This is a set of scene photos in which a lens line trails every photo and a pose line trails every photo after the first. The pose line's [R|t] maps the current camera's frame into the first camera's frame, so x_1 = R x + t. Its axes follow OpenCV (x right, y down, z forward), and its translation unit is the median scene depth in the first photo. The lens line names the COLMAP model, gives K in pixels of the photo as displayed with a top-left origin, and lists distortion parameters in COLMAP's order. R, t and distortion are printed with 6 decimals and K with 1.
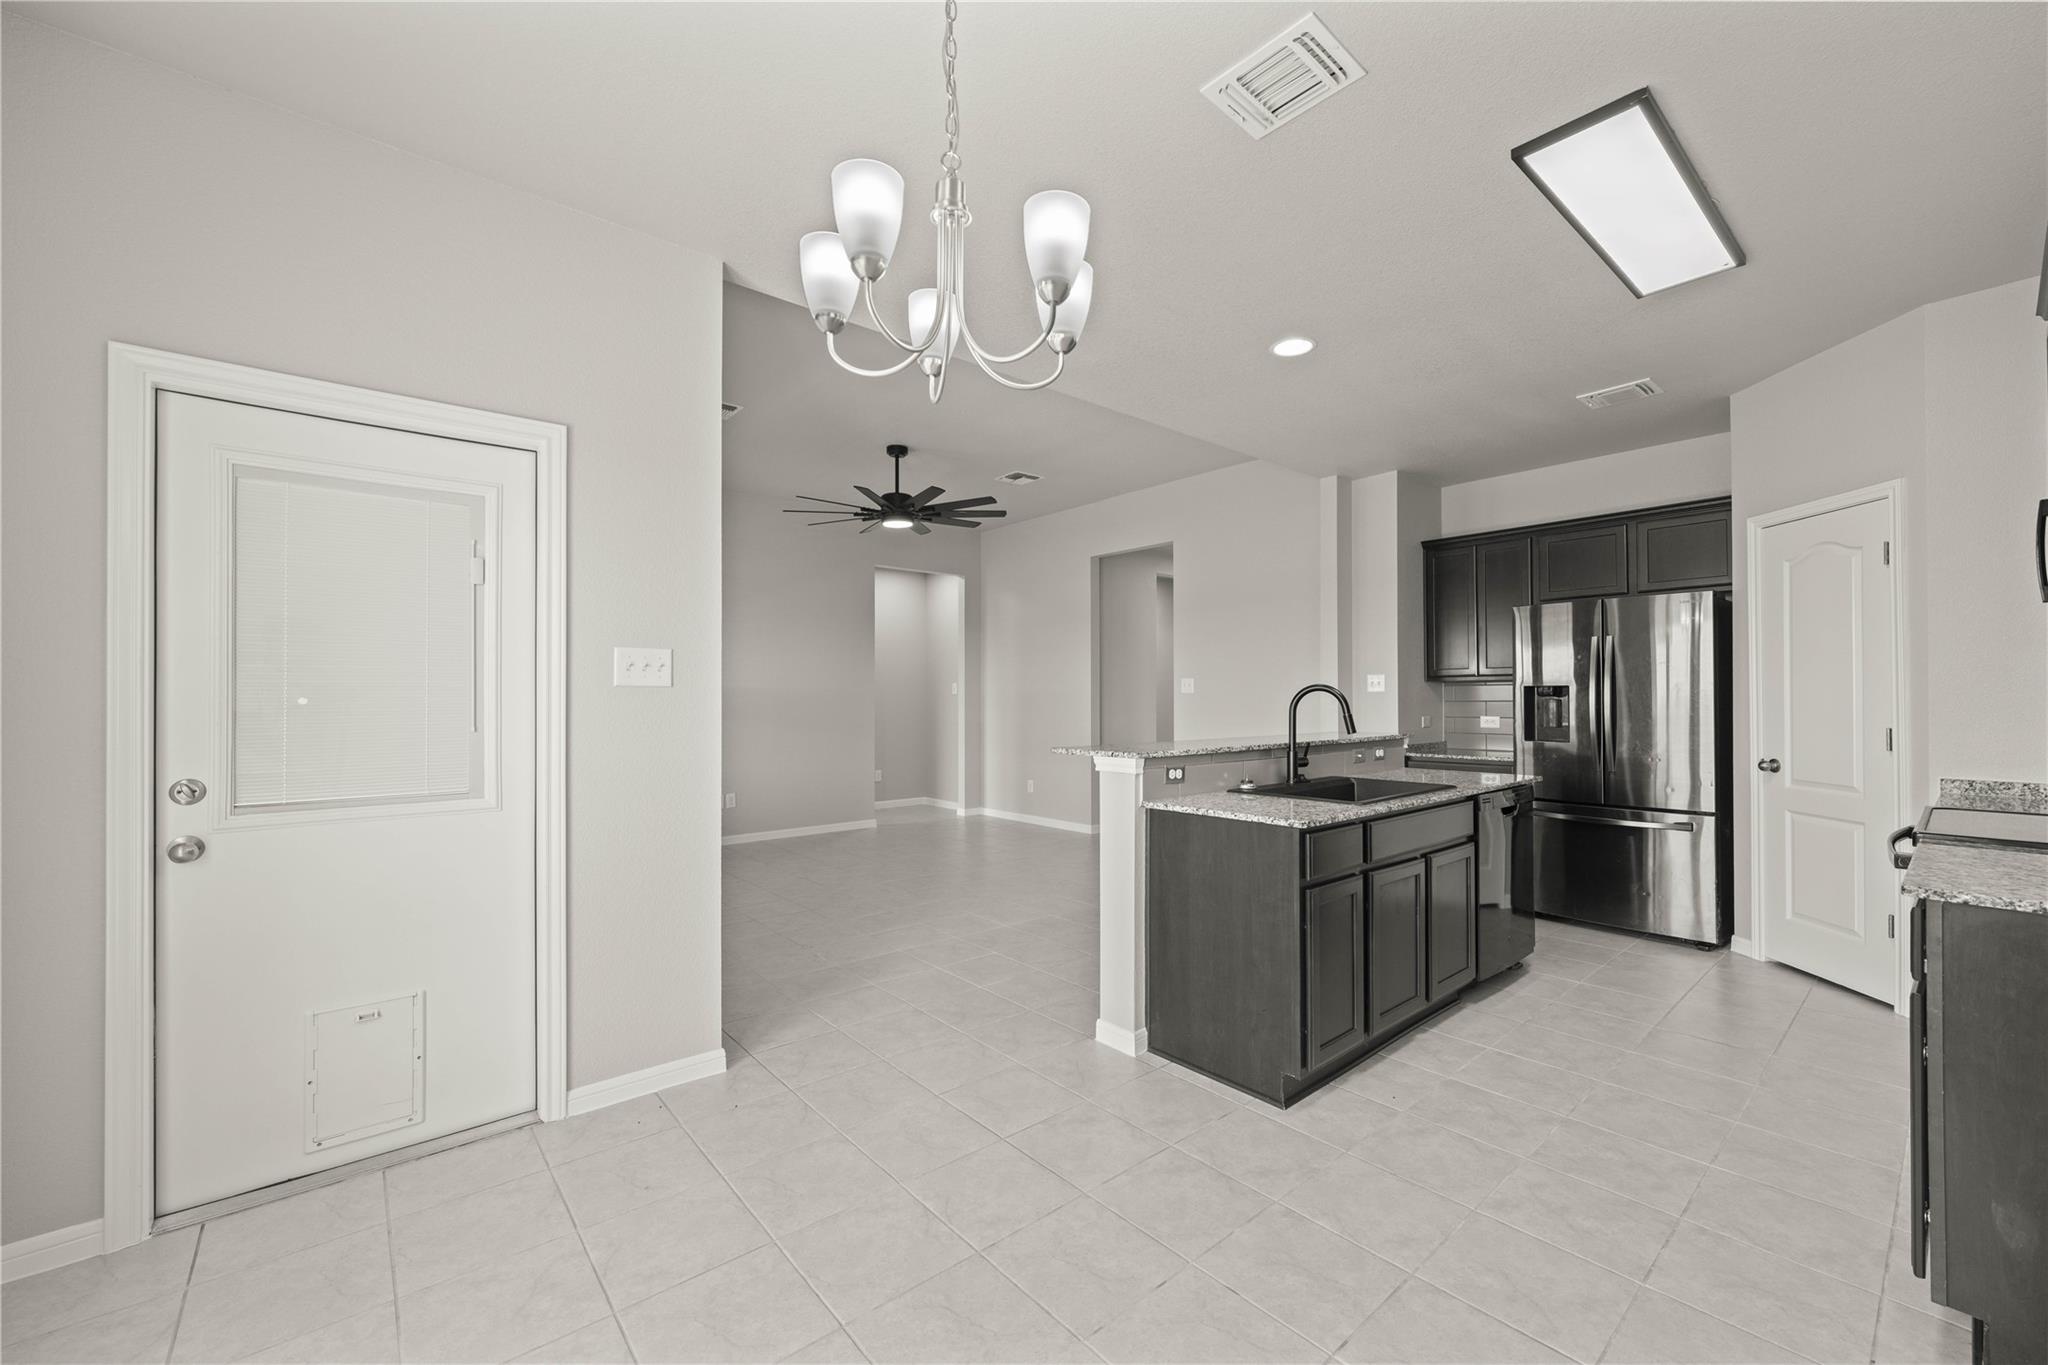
lens RADIAL K [[824.9, 0, 1024.5], [0, 824.9, 690.2], [0, 0, 1]] dist [-0.002209, -0.000068]
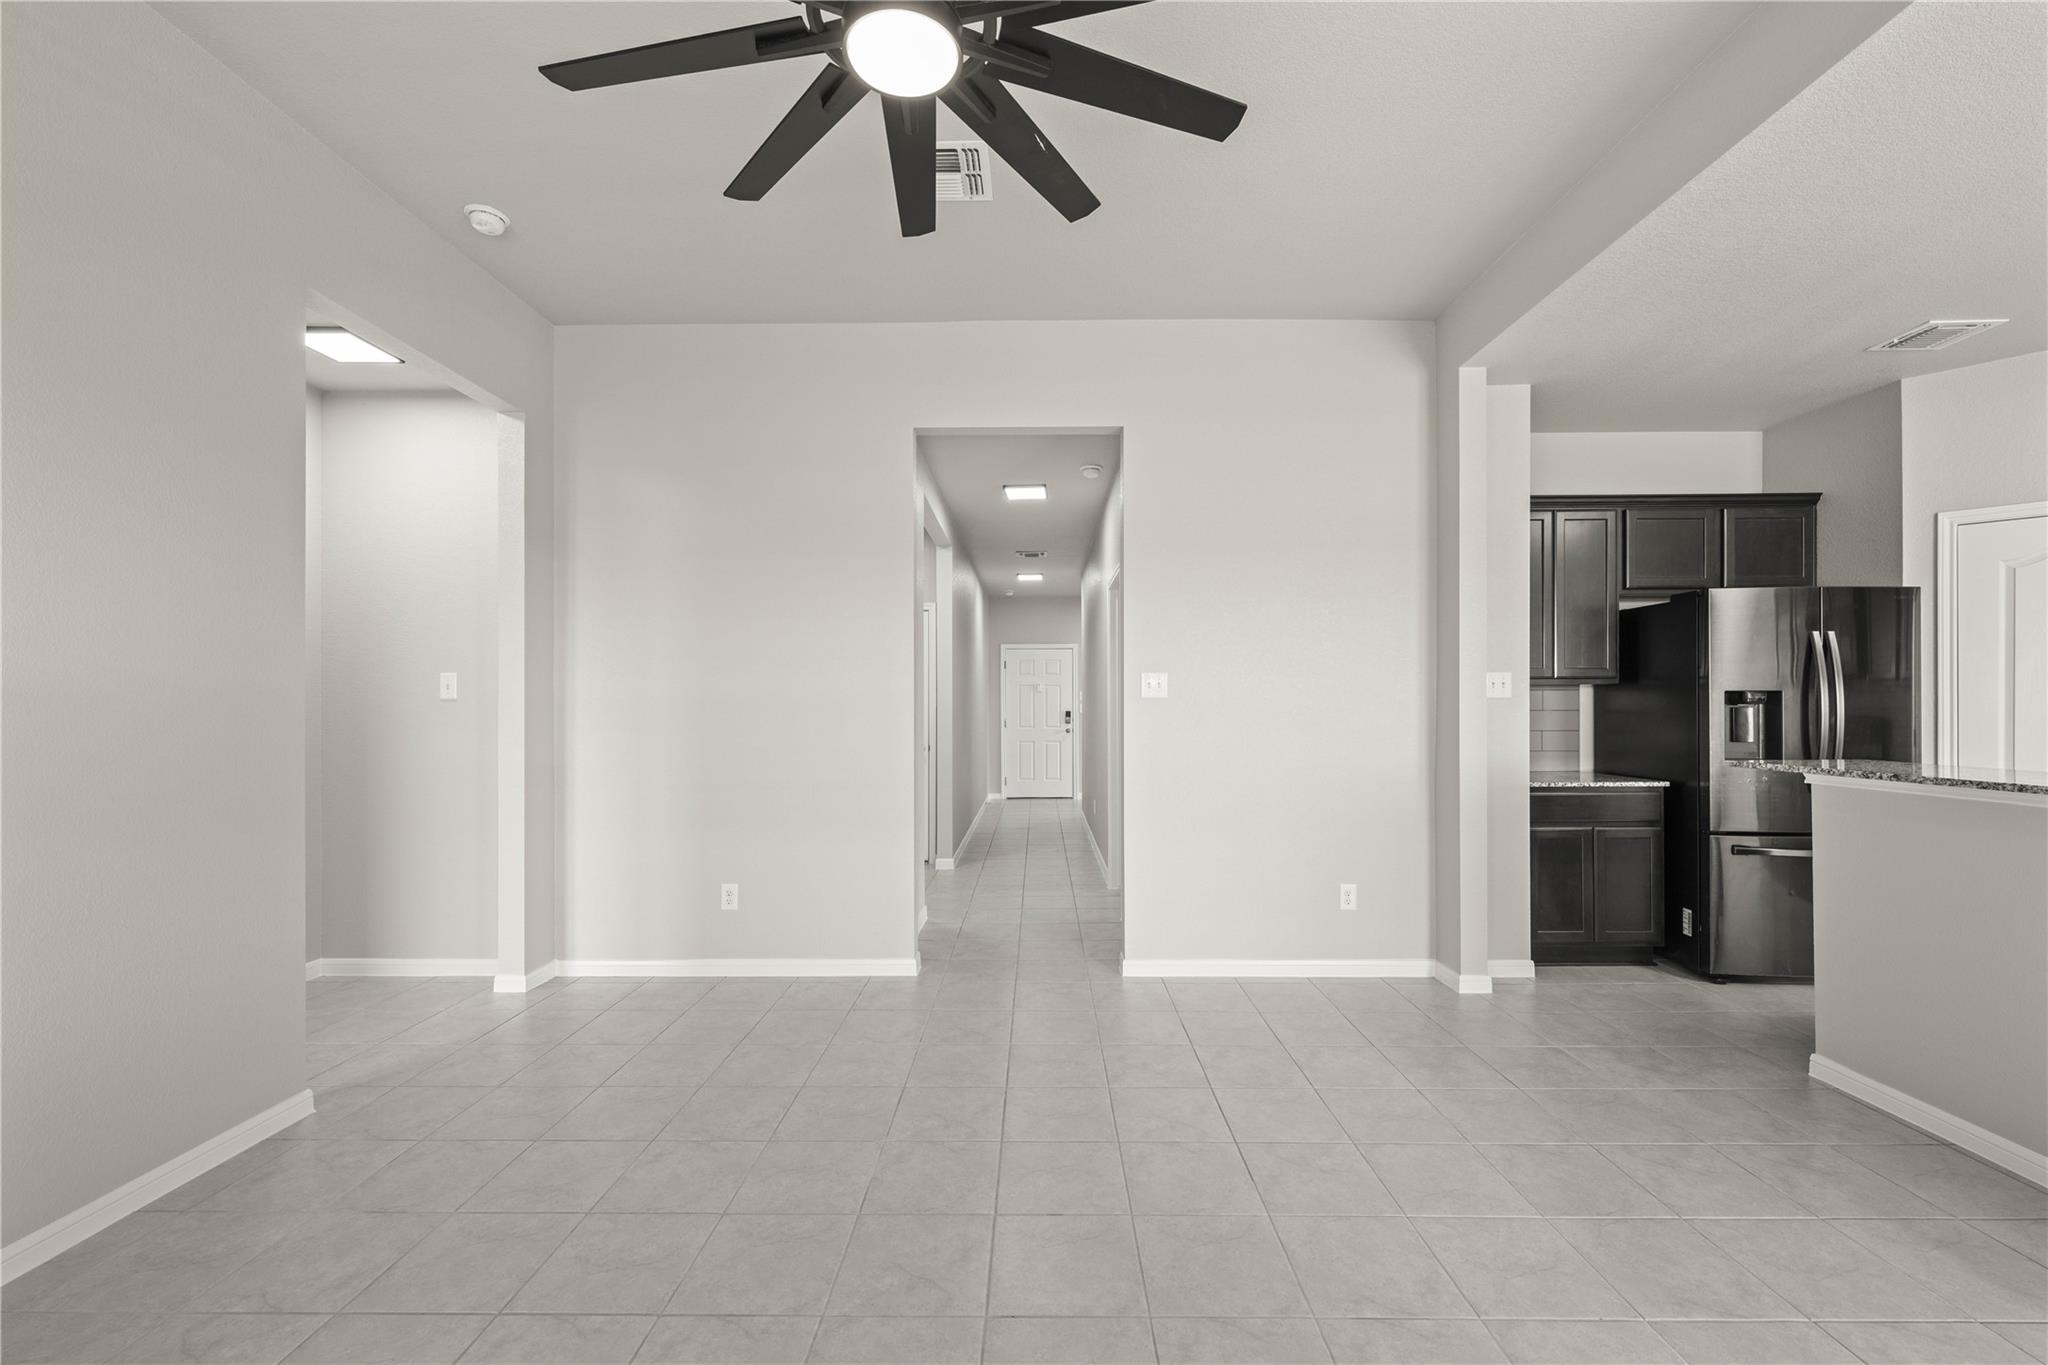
lens RADIAL K [[824.9, 0, 1016.7], [0, 824.9, 684.1], [0, 0, 1]] dist [-0.002209, -0.000068]
pose [[0.674512, 0.012132, 0.738164, -0.220296], [-0.005199, 0.999918, -0.011683, 0.000346], [-0.738246, 0.004042, 0.674520, 0.544398]]
